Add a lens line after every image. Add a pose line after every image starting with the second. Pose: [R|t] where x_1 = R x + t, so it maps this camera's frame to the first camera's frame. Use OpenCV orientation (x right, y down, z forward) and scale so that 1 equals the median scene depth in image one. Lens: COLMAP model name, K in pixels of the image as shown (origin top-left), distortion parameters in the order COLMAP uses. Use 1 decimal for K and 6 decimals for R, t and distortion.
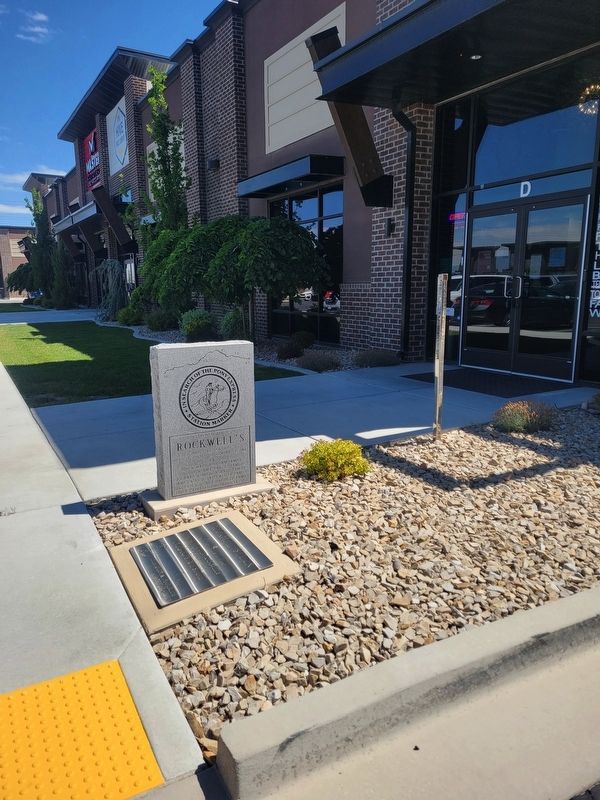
lens RADIAL K [[602.5, 0, 299.8], [0, 602.5, 401.7], [0, 0, 1]] dist [-0.000918, 0.000677]
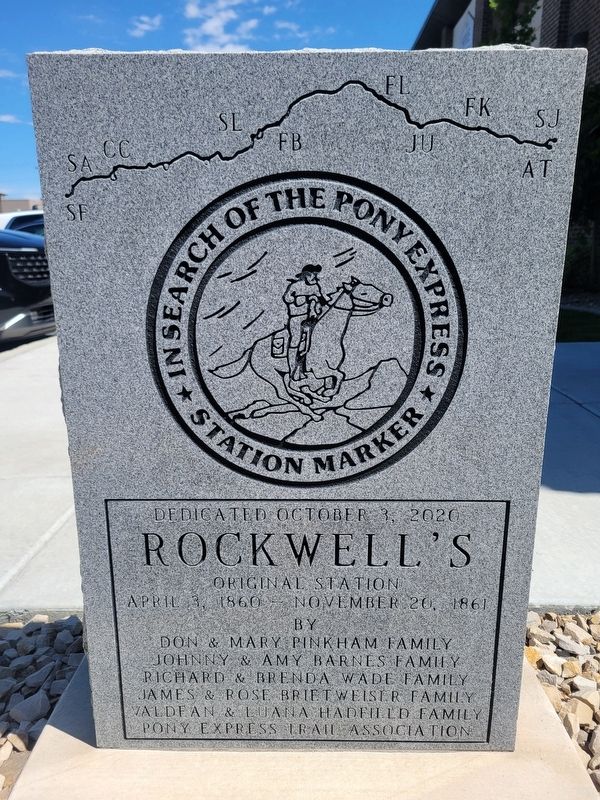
lens RADIAL K [[602.5, 0, 299.9], [0, 602.5, 402.2], [0, 0, 1]] dist [-0.000918, 0.000677]
pose [[0.853545, 0.131936, -0.504038, -0.046402], [-0.102599, 0.991027, 0.085668, -0.003483], [0.510818, -0.021408, 0.859423, 0.815135]]
